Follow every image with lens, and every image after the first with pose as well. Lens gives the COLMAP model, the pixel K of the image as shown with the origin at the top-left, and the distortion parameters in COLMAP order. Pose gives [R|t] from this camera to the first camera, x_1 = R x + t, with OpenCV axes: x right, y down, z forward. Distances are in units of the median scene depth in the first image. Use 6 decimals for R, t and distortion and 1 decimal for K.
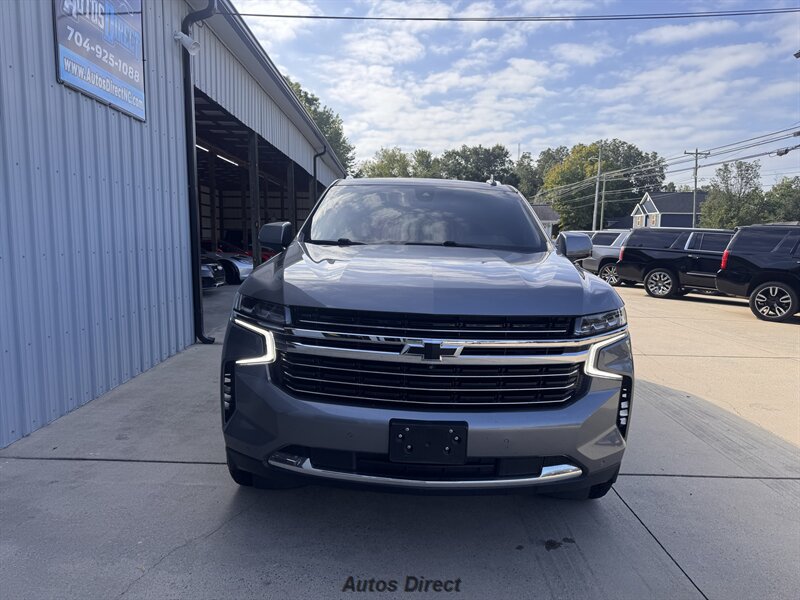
lens RADIAL K [[557.0, 0, 400.0], [0, 557.0, 300.0], [0, 0, 1]] dist [0.073957, -0.086069]
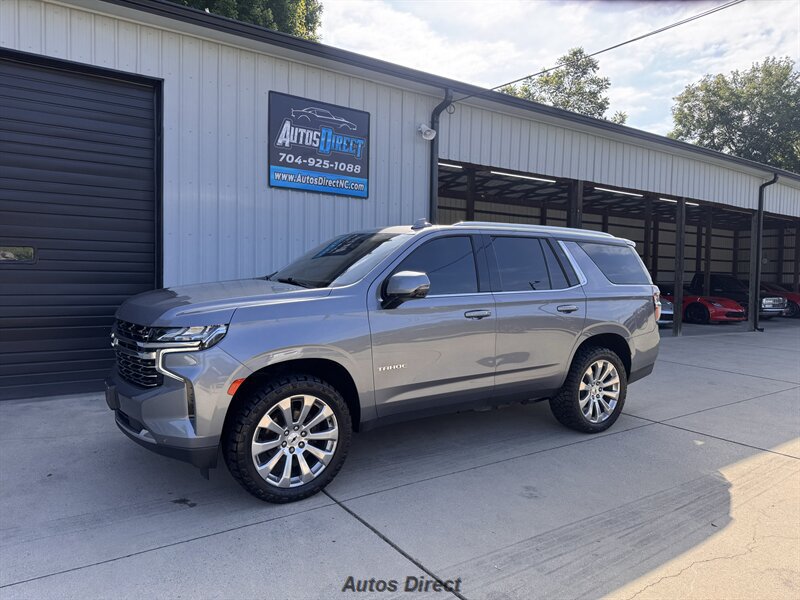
lens RADIAL K [[549.4, 0, 400.0], [0, 549.4, 300.0], [0, 0, 1]] dist [0.066608, -0.083224]
pose [[0.561551, 0.038027, -0.826568, 1.003726], [-0.101565, 0.994557, -0.023245, -0.039906], [0.821185, 0.097003, 0.562357, 0.392647]]
